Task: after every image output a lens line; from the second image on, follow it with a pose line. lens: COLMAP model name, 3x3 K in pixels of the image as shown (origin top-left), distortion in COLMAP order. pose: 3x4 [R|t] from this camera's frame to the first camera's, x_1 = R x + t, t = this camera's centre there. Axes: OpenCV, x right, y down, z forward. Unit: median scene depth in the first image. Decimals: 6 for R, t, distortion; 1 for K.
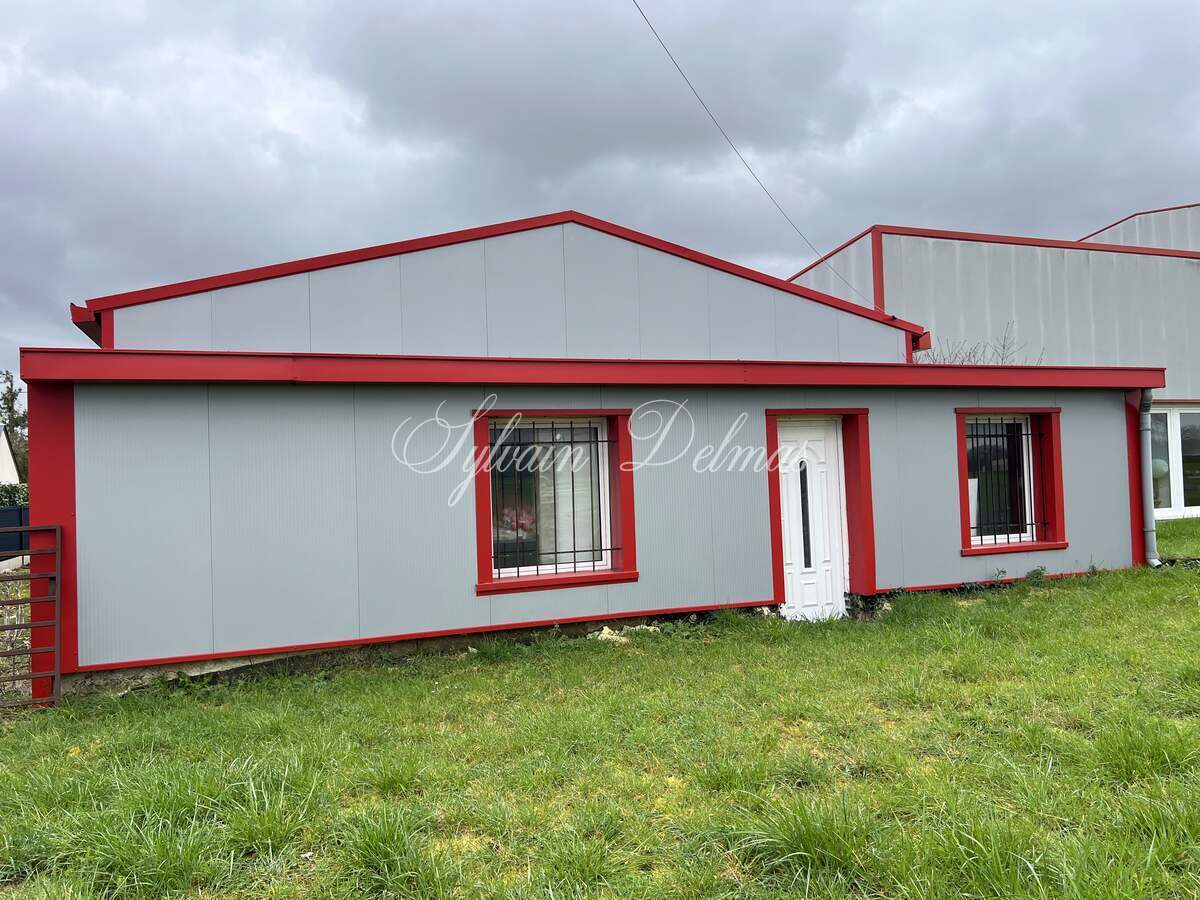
lens RADIAL K [[905.0, 0, 600.0], [0, 905.0, 450.0], [0, 0, 1]] dist [0.030679, -0.013628]
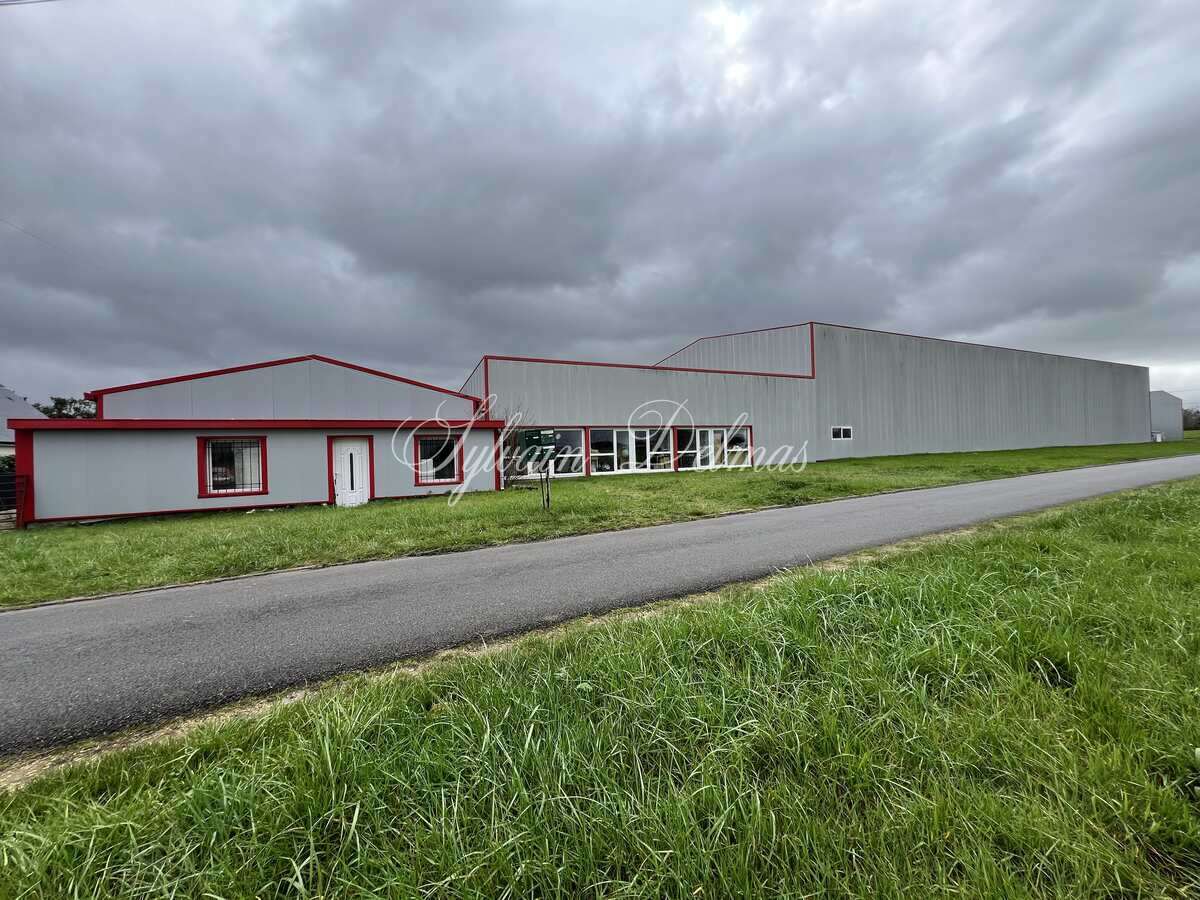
lens RADIAL K [[496.4, 0, 600.0], [0, 496.4, 450.0], [0, 0, 1]] dist [0.001844, 0.000235]
pose [[0.991701, 0.004588, 0.128487, 0.899913], [-0.007012, 0.999806, 0.018422, -0.036429], [-0.128378, -0.019170, 0.991540, -0.748244]]
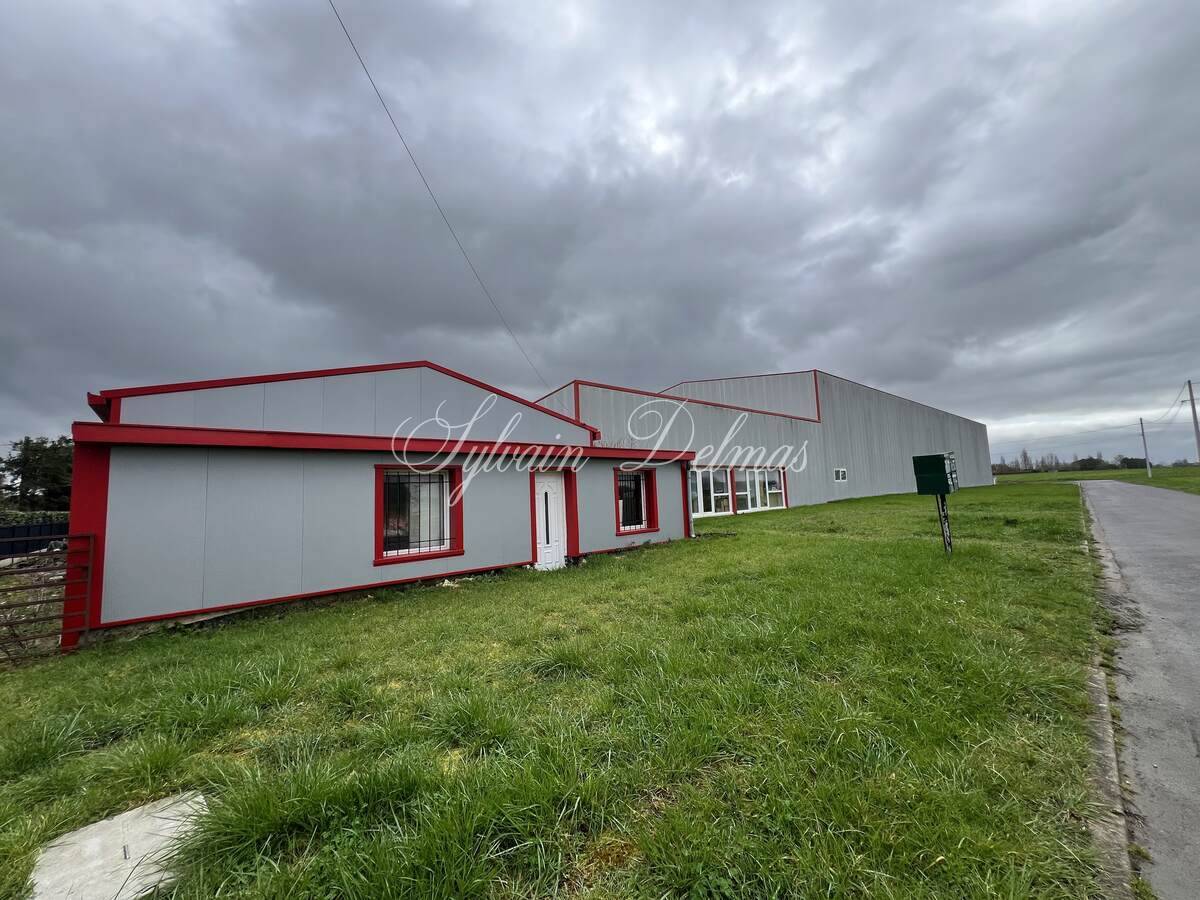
lens RADIAL K [[484.4, 0, 606.6], [0, 484.4, 449.5], [0, 0, 1]] dist [-0.001622, -0.000191]
pose [[0.930248, 0.027788, 0.365877, -0.059266], [0.002679, 0.996587, -0.082502, 0.007611], [-0.366921, 0.077728, 0.926999, -0.087796]]
